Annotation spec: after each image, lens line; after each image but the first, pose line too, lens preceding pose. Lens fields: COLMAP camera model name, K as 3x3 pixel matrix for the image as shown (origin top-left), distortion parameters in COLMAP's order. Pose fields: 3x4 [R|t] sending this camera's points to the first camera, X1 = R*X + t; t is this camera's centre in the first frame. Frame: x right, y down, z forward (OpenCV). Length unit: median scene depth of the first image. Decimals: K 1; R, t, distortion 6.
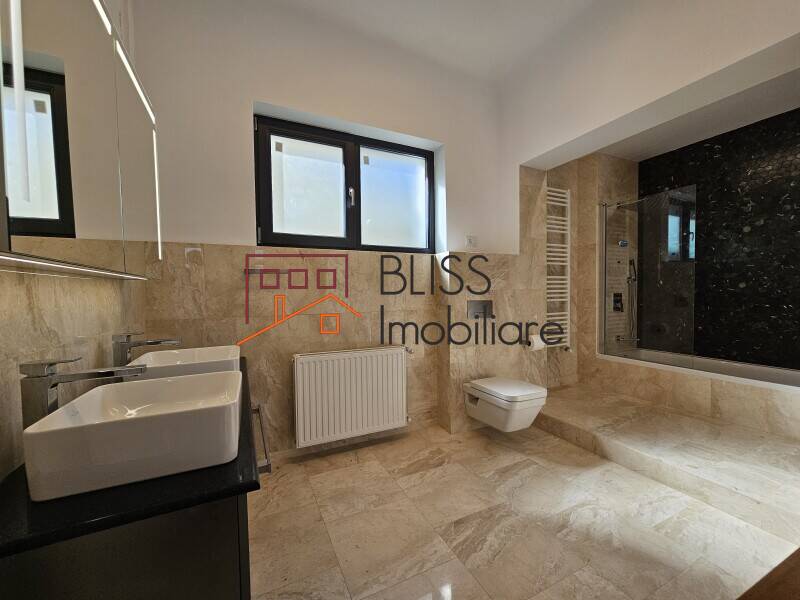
lens RADIAL K [[326.4, 0, 400.9], [0, 326.4, 304.0], [0, 0, 1]] dist [0.002045, 0.000247]
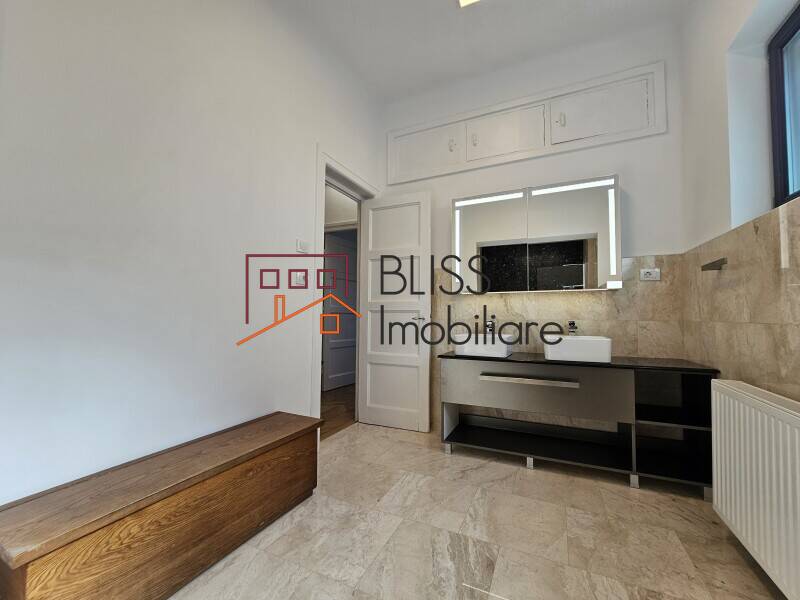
lens RADIAL K [[326.4, 0, 398.5], [0, 326.4, 304.5], [0, 0, 1]] dist [0.002045, 0.000247]
pose [[-0.778431, -0.013595, -0.627583, 0.577108], [-0.016916, 0.999857, -0.000676, 0.009853], [0.627503, 0.010090, -0.778549, 0.971410]]
